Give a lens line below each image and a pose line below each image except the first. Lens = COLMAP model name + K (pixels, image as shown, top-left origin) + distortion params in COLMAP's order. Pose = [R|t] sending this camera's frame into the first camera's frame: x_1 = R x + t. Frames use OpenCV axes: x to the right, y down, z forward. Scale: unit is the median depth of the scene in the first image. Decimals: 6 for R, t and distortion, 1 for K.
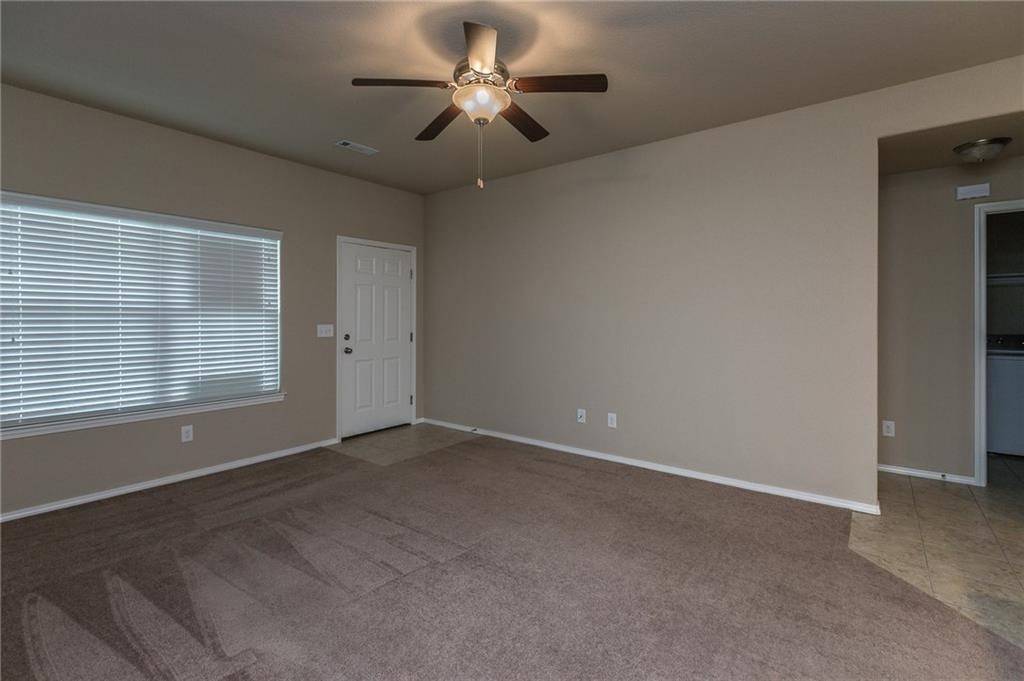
lens RADIAL K [[469.6, 0, 510.3], [0, 469.6, 337.1], [0, 0, 1]] dist [0.002409, 0.000205]
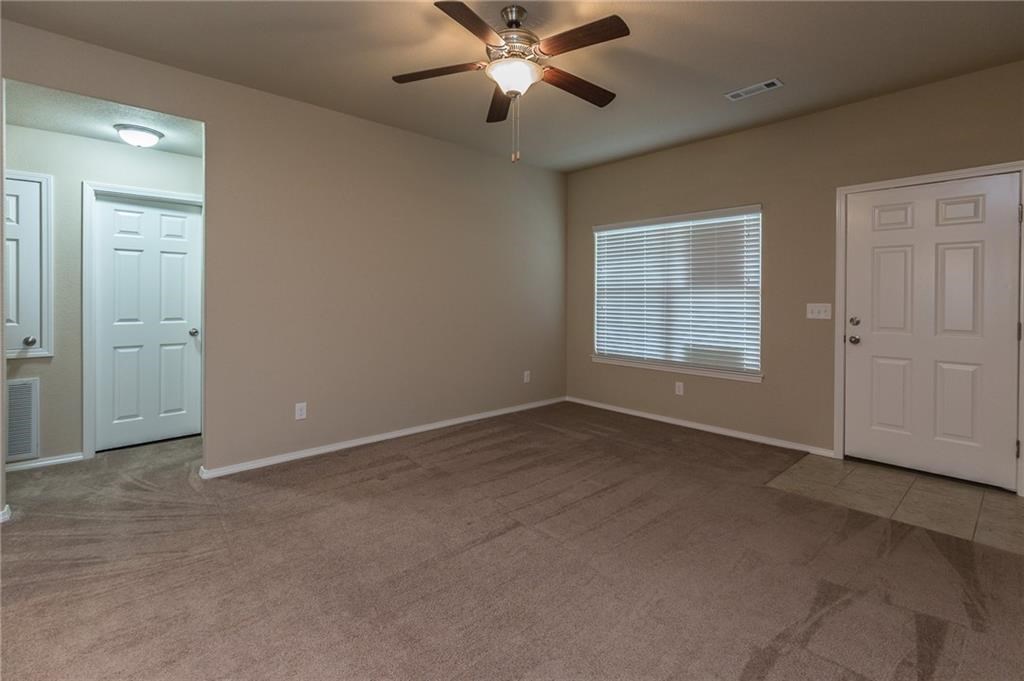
lens RADIAL K [[469.6, 0, 489.2], [0, 469.6, 302.6], [0, 0, 1]] dist [0.002409, 0.000205]
pose [[-0.171618, 0.016288, -0.985029, 0.550385], [-0.042530, 0.998809, 0.023926, -0.026146], [0.984245, 0.046000, -0.170721, 0.645681]]
